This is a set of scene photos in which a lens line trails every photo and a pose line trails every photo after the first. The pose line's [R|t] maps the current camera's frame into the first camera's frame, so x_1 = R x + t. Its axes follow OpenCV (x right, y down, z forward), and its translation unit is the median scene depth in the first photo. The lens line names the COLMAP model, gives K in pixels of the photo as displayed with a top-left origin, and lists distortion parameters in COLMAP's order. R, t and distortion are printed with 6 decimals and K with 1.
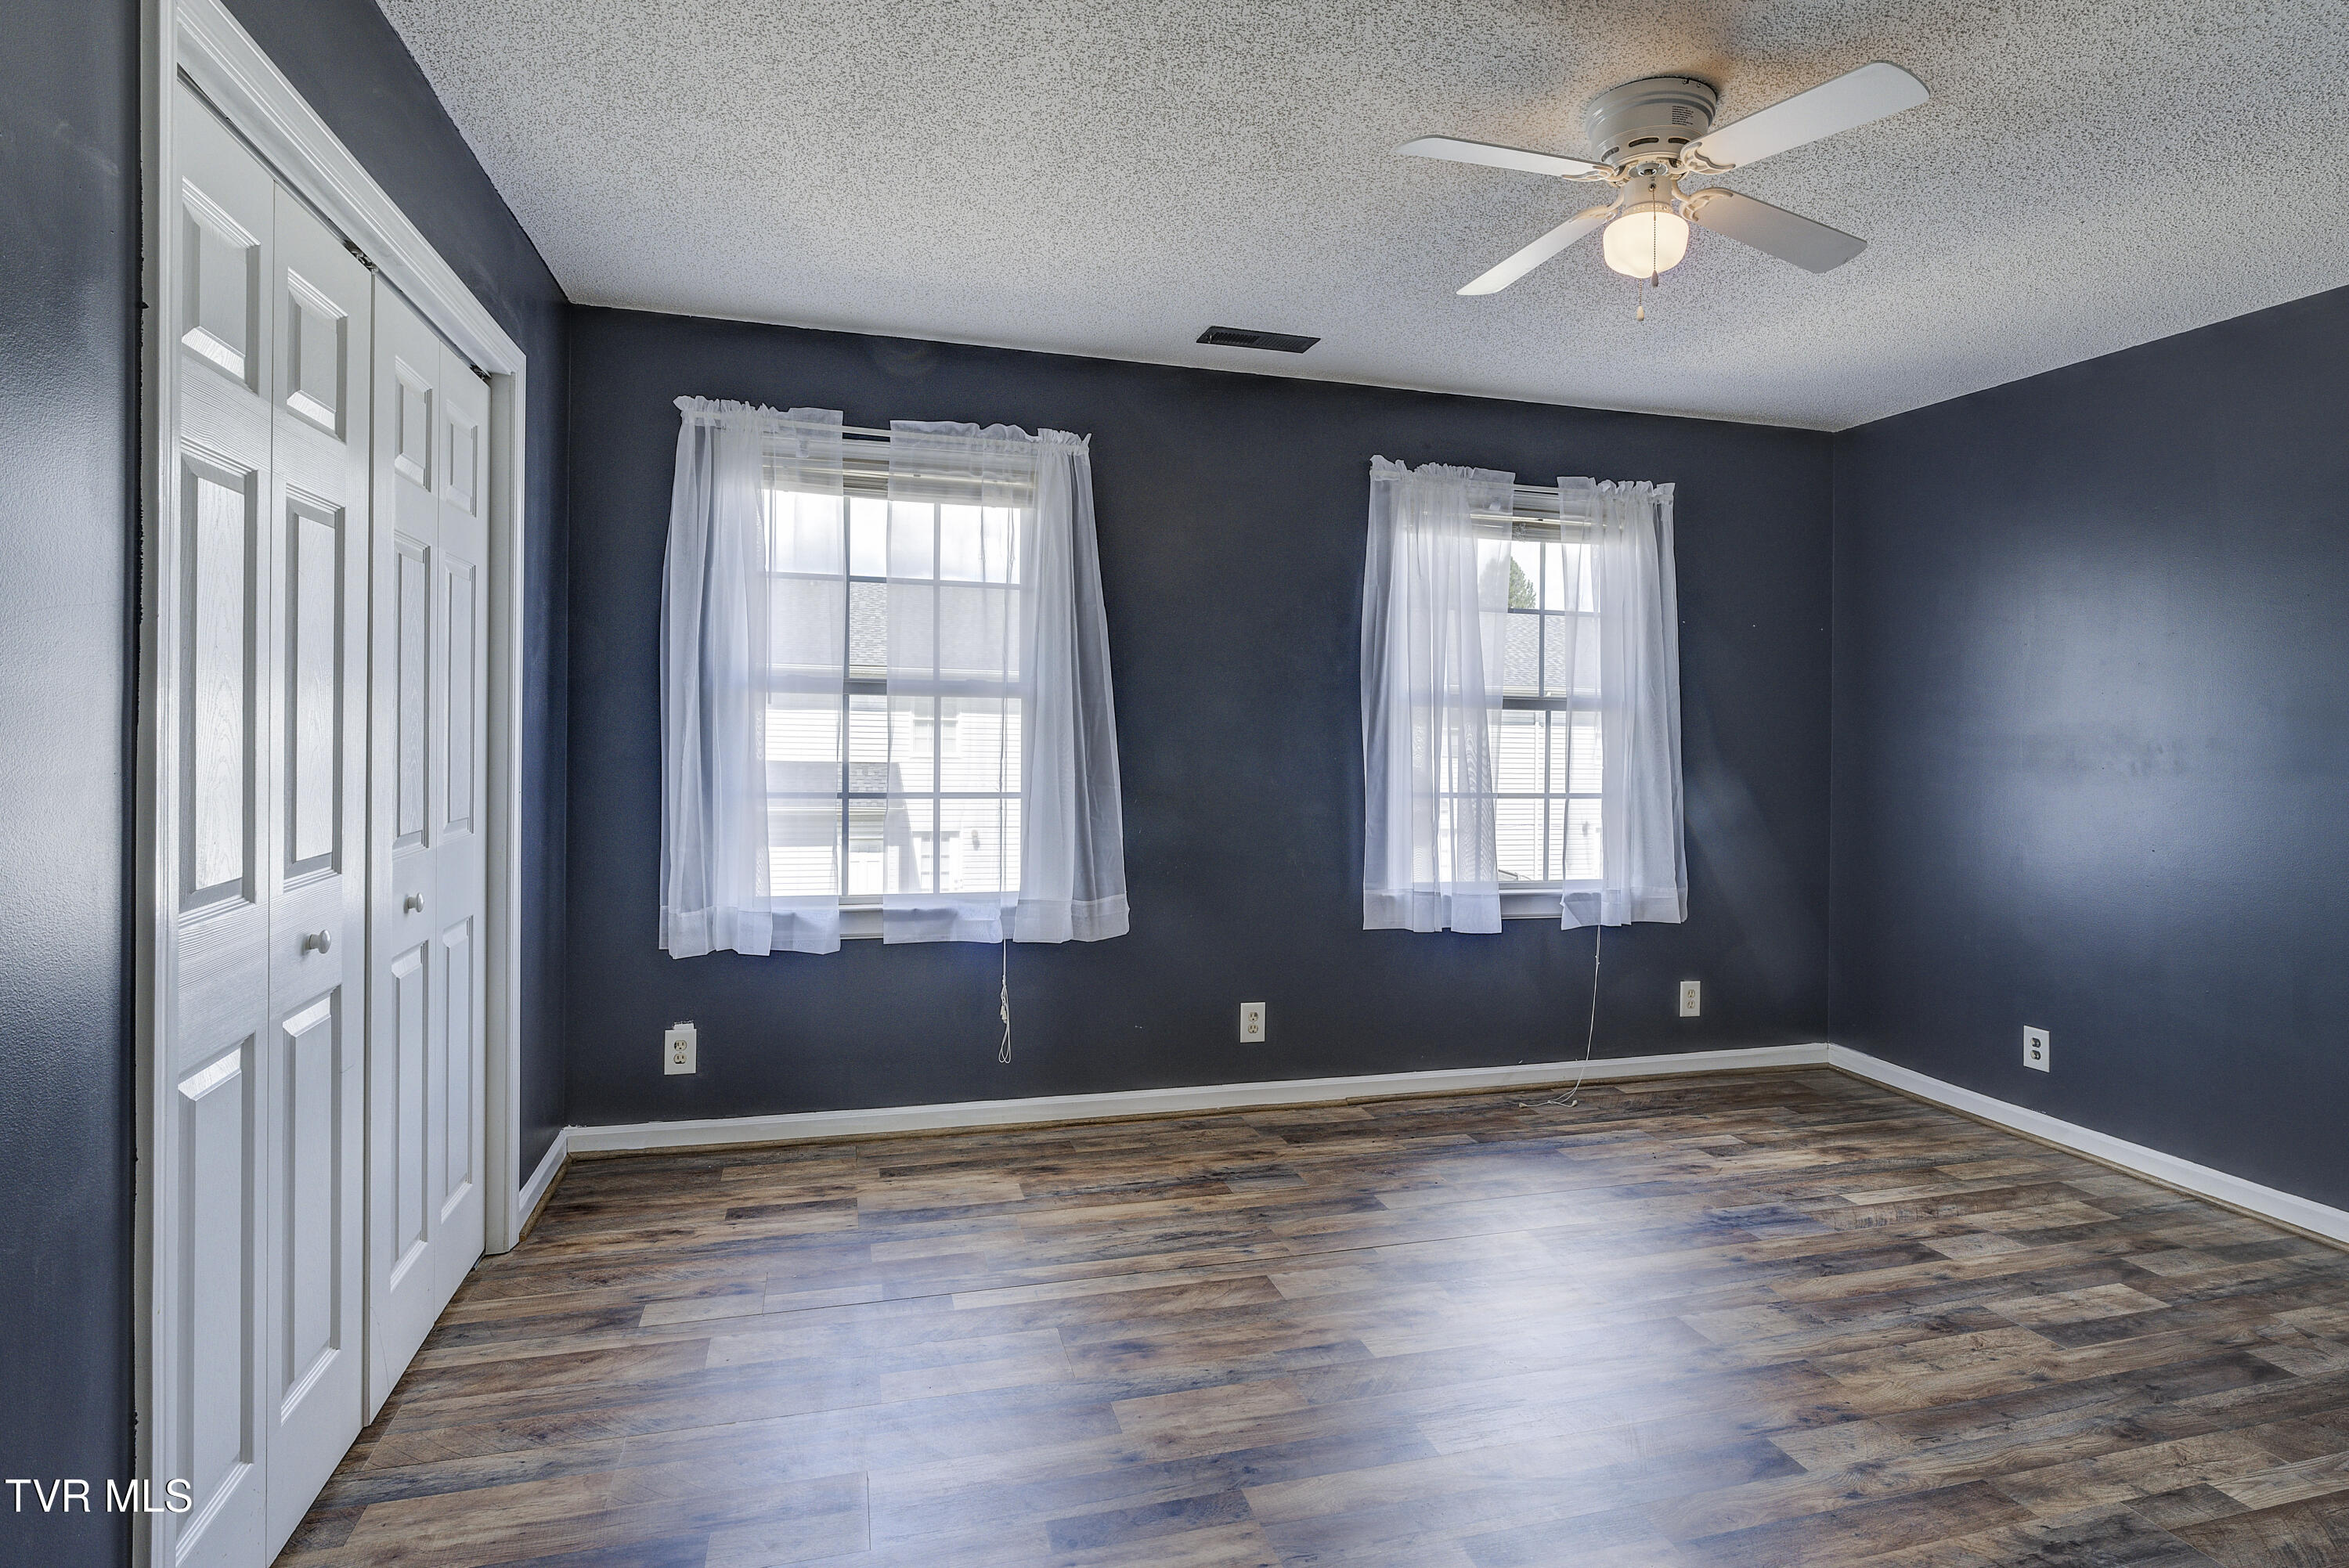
lens RADIAL K [[1200.6, 0, 1174.5], [0, 1200.6, 784.0], [0, 0, 1]] dist [0.002771, 0.000041]
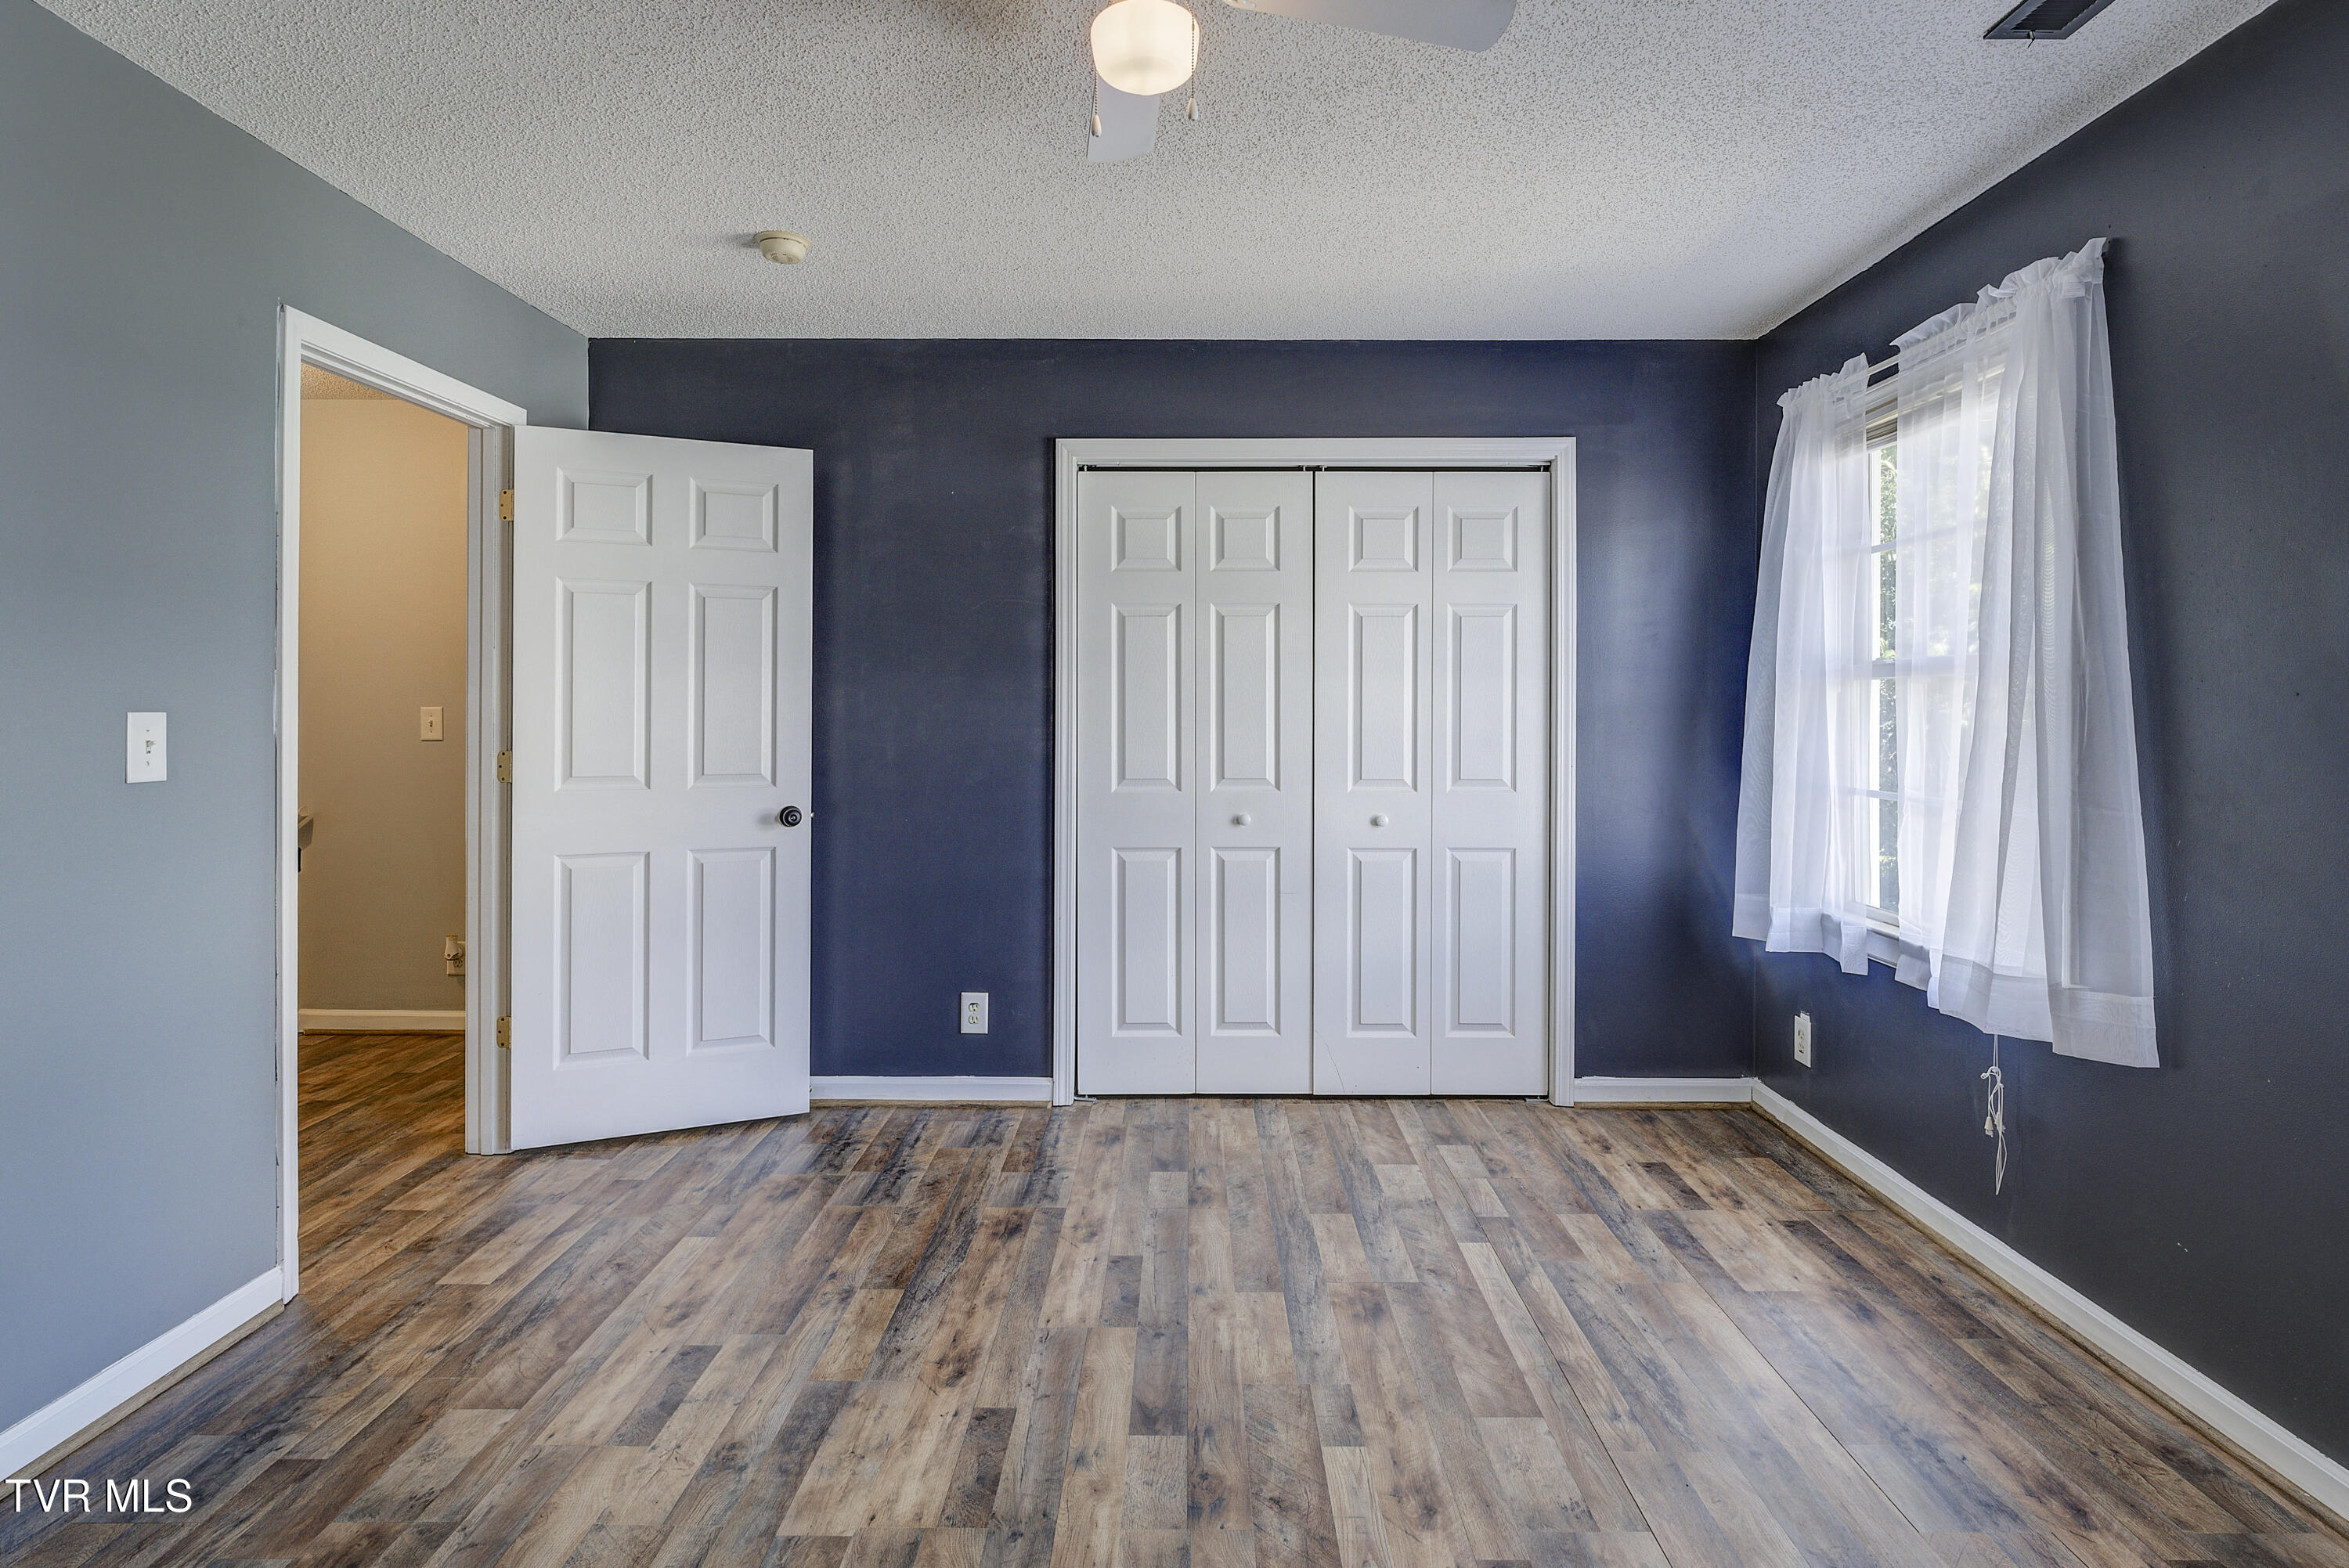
lens RADIAL K [[1195.0, 0, 1176.9], [0, 1195.0, 718.2], [0, 0, 1]] dist [0.000506, 0.000199]
pose [[-0.277396, -0.012722, -0.960672, 0.726163], [-0.043885, 0.999036, -0.000558, -0.023372], [0.959753, 0.042004, -0.277687, 0.795836]]
